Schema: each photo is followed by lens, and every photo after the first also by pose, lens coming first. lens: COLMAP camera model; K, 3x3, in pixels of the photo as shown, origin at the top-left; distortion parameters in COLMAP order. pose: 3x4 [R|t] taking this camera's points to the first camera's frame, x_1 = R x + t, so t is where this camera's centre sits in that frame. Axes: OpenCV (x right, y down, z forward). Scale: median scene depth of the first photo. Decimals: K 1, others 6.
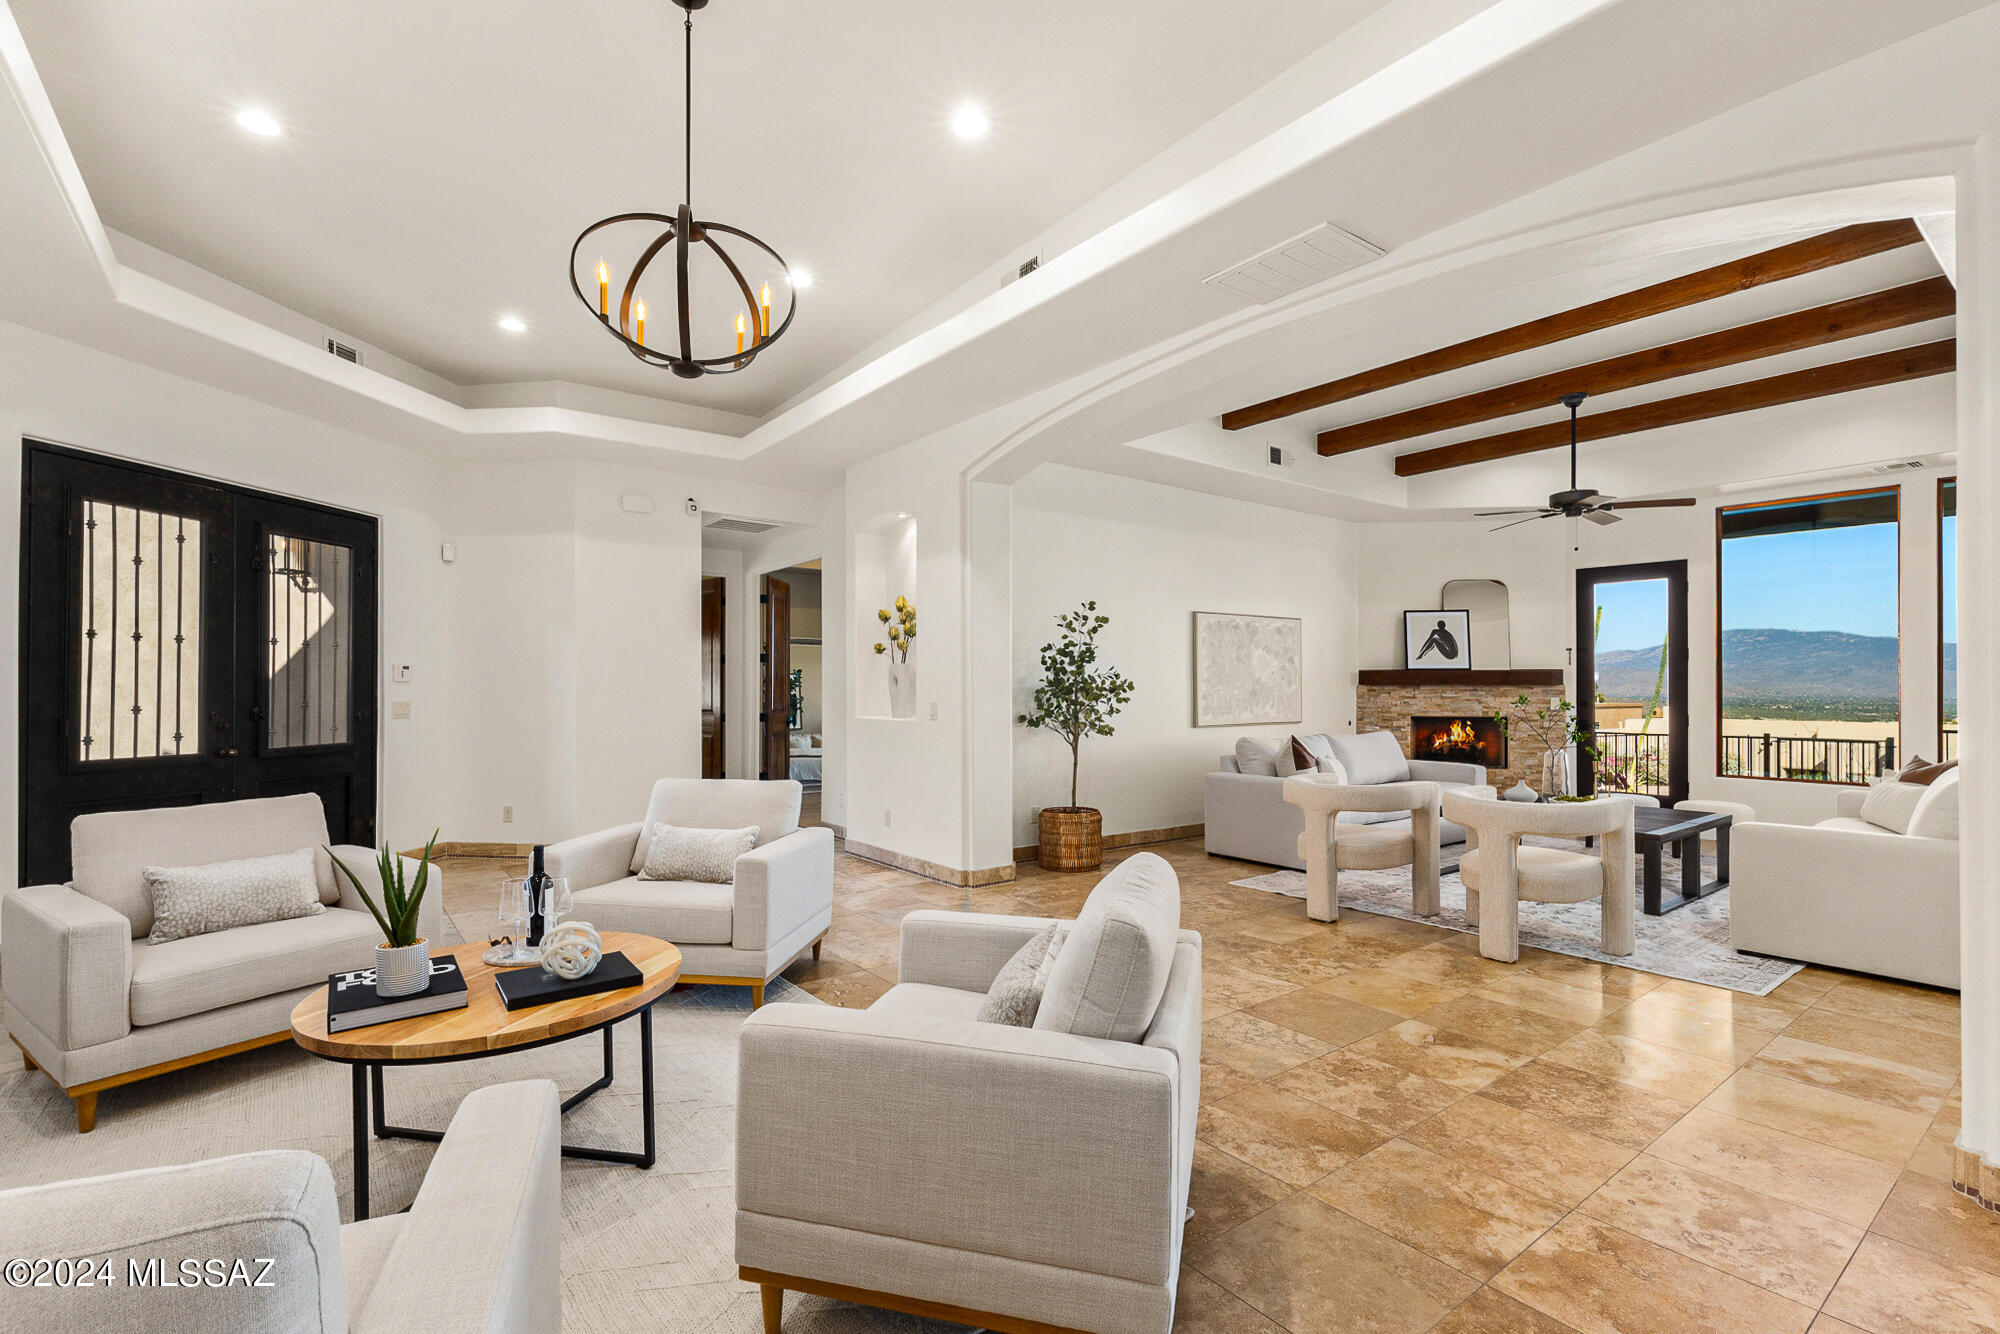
lens RADIAL K [[917.4, 0, 997.6], [0, 917.4, 687.2], [0, 0, 1]] dist [-0.000315, 0.000093]
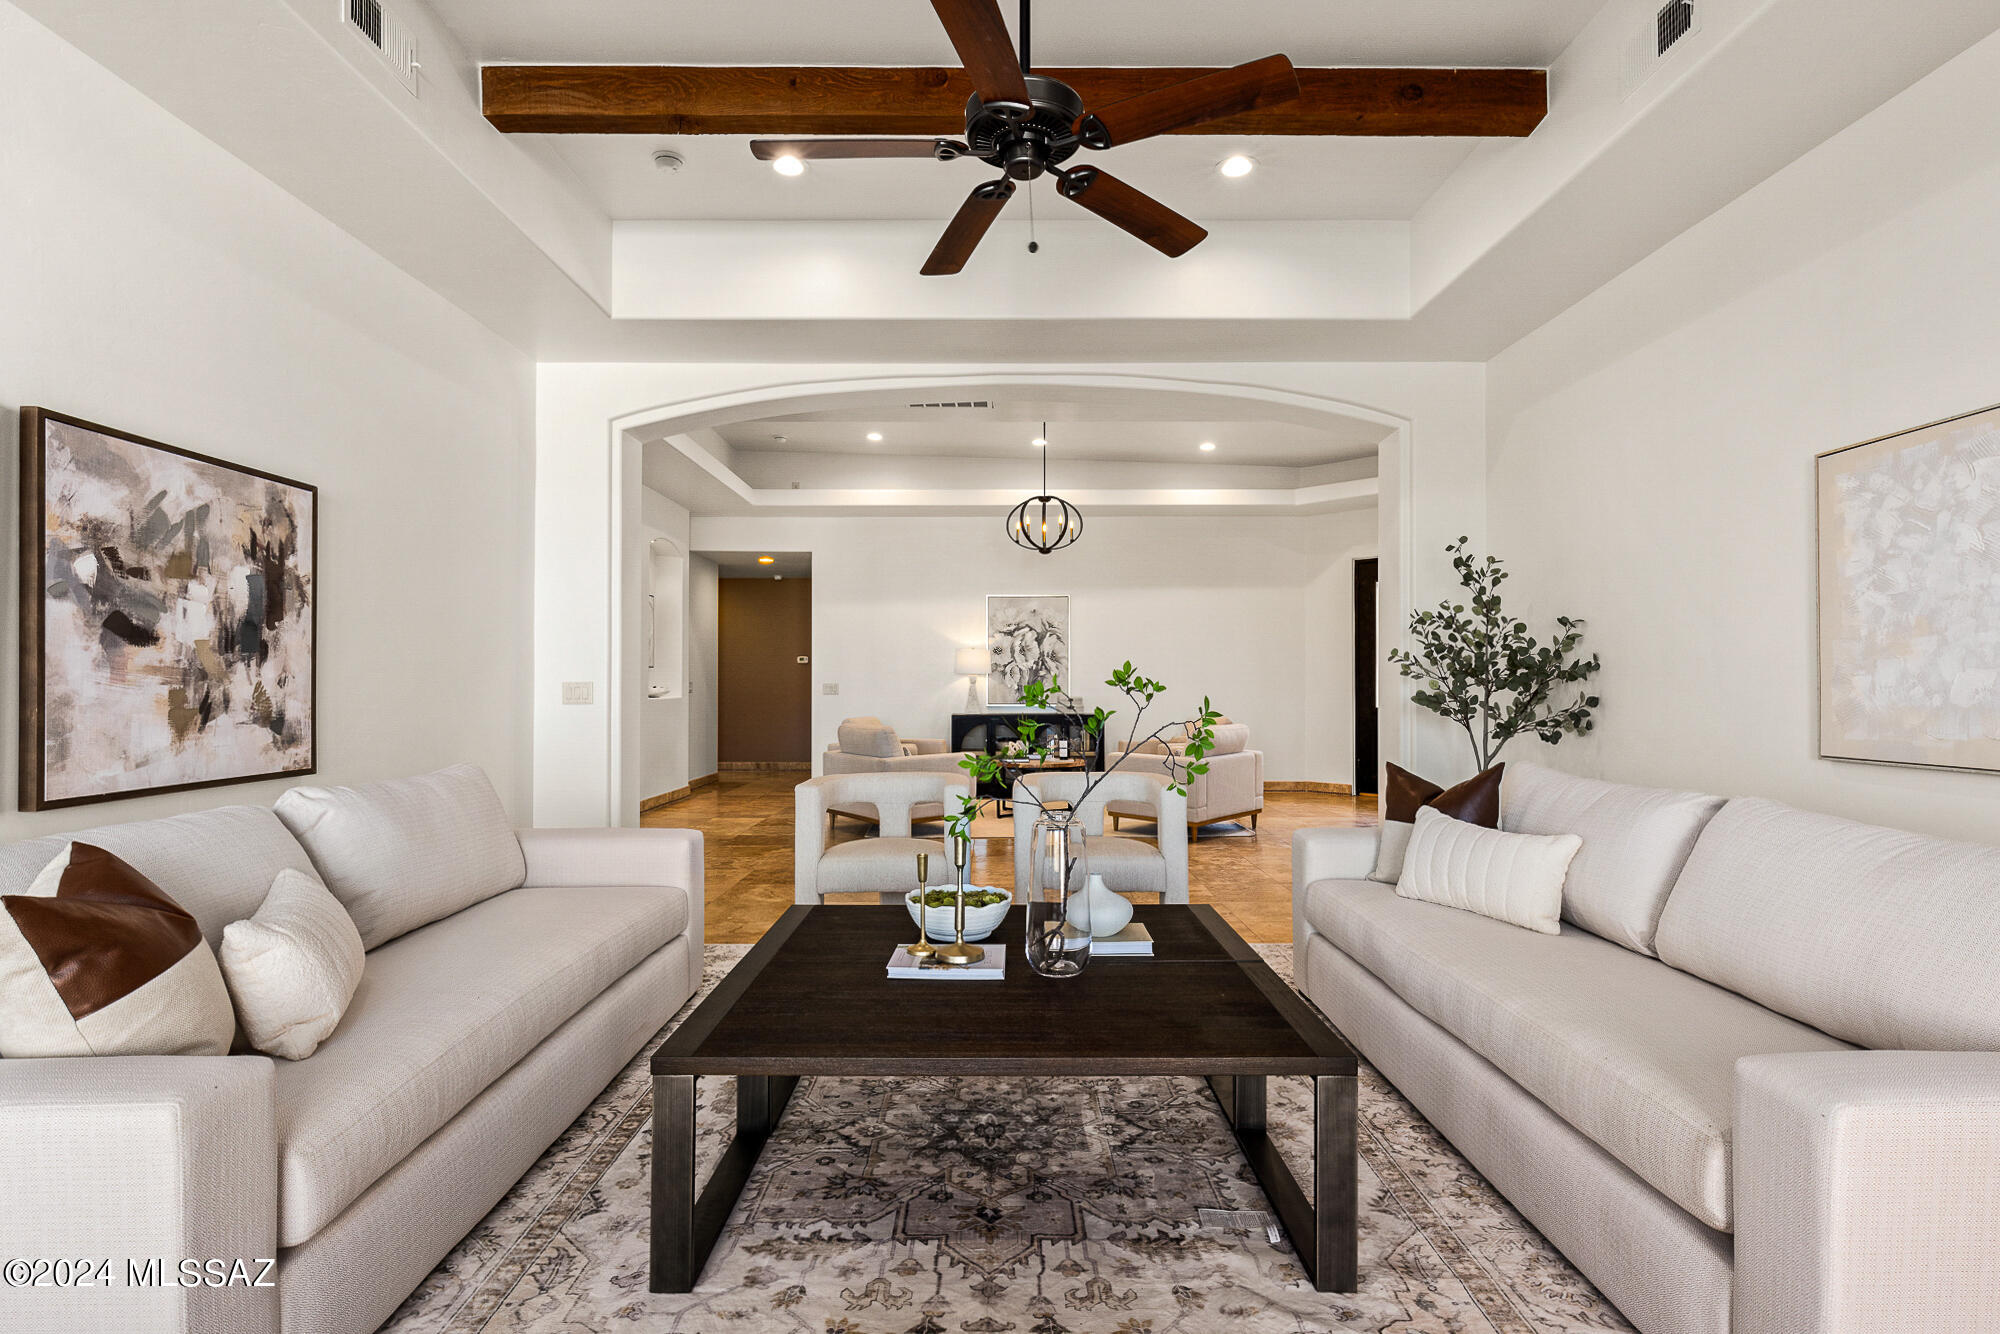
lens RADIAL K [[979.7, 0, 1005.3], [0, 979.7, 670.0], [0, 0, 1]] dist [-0.000926, -0.000068]
pose [[-0.603906, -0.006696, -0.797027, 0.638164], [0.001206, 0.999956, -0.009315, 0.008736], [0.797055, -0.006587, -0.603871, 0.833262]]
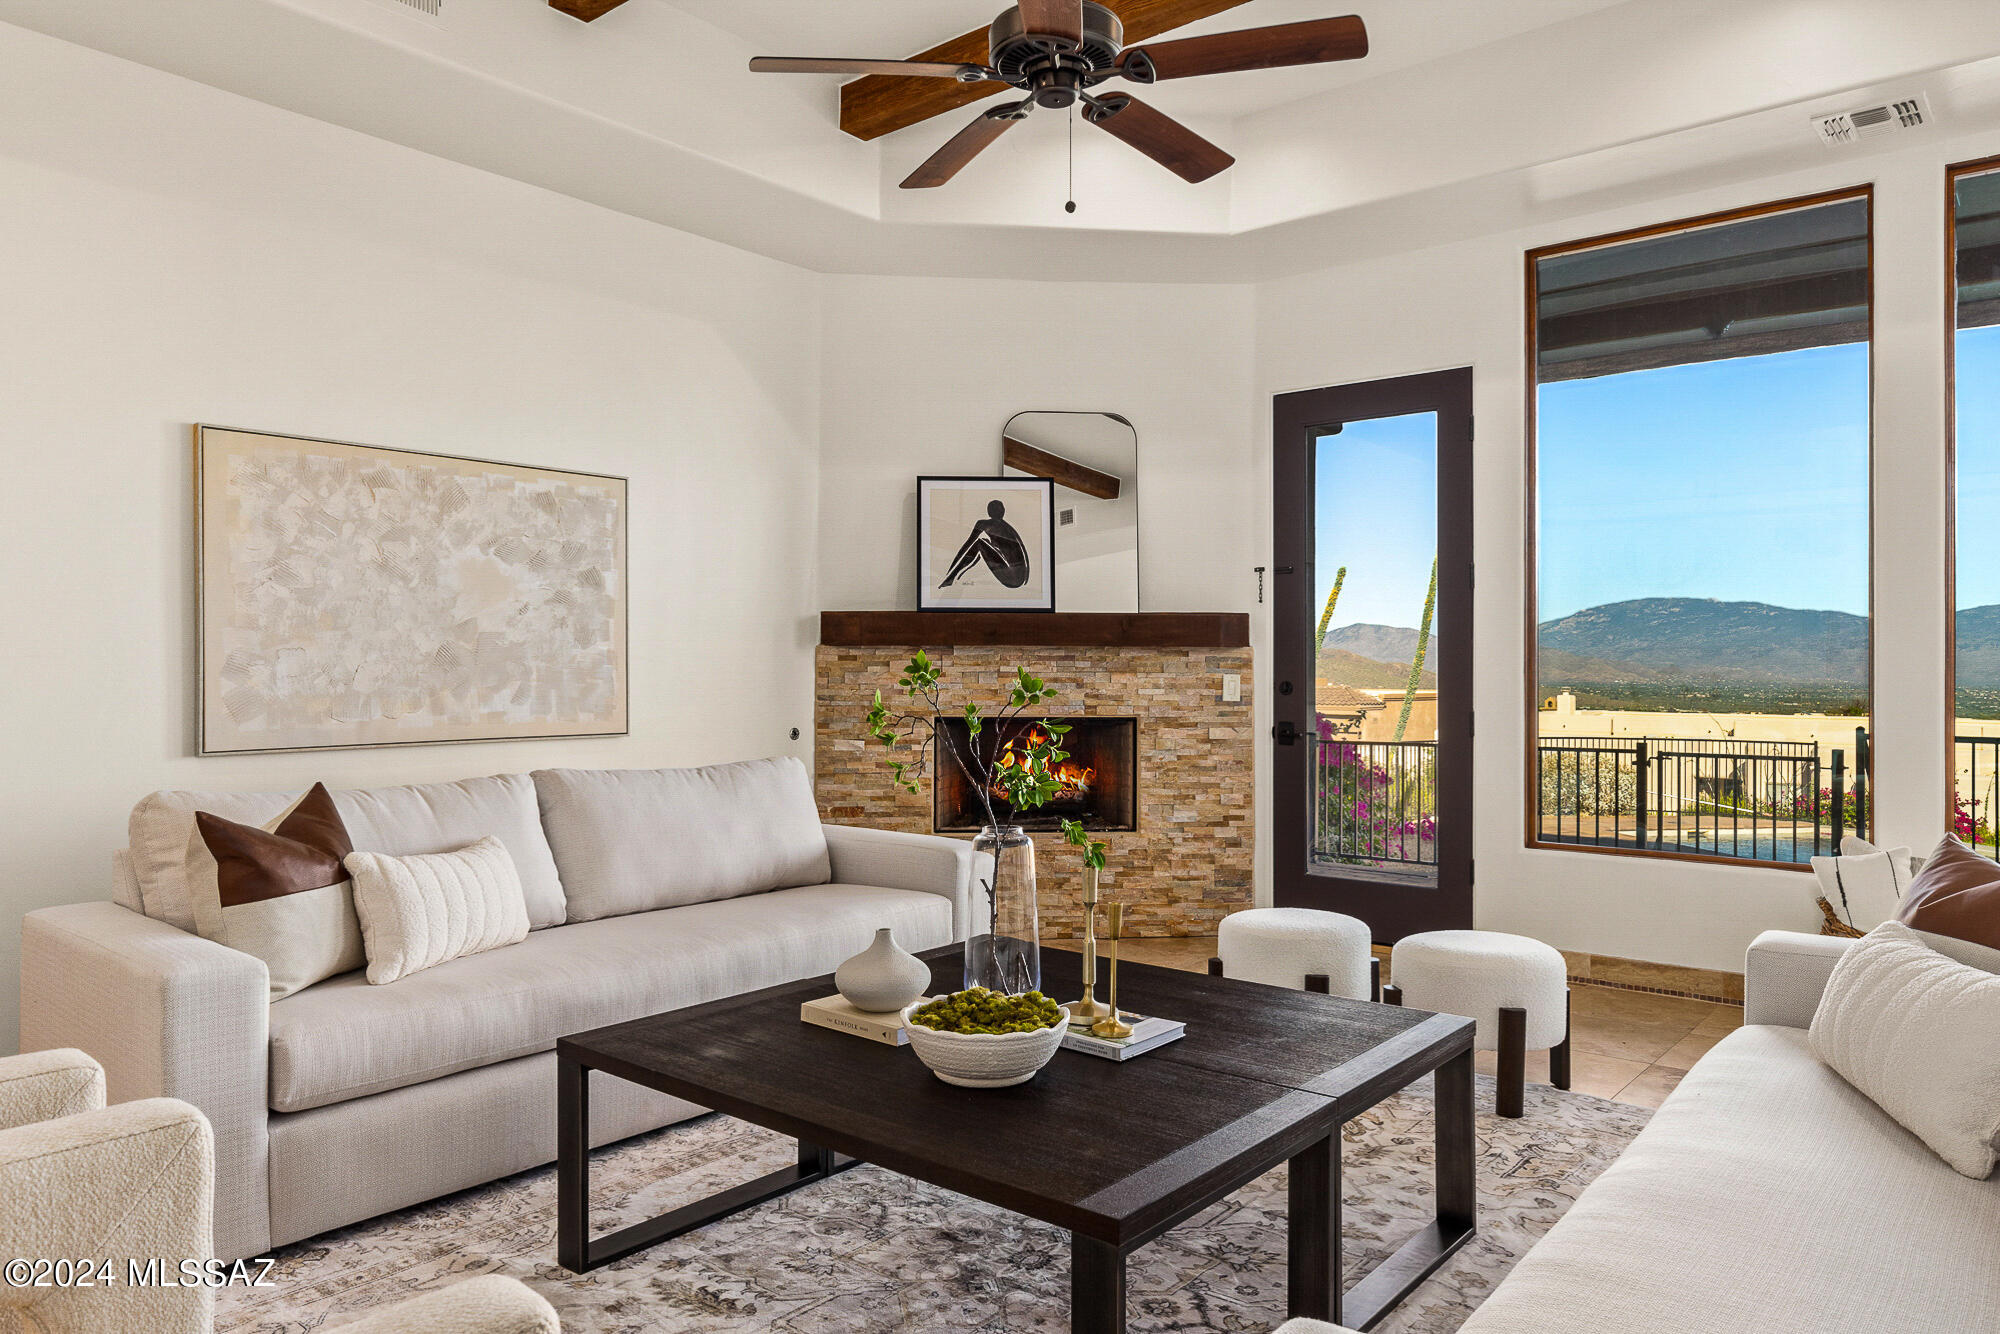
lens RADIAL K [[1344.3, 0, 1001.9], [0, 1344.3, 663.4], [0, 0, 1]] dist [0.001715, -0.000965]
pose [[0.973707, 0.002273, 0.227794, 0.339932], [-0.001249, 0.999988, -0.004637, 0.008942], [-0.227802, 0.004231, 0.973698, 0.368668]]
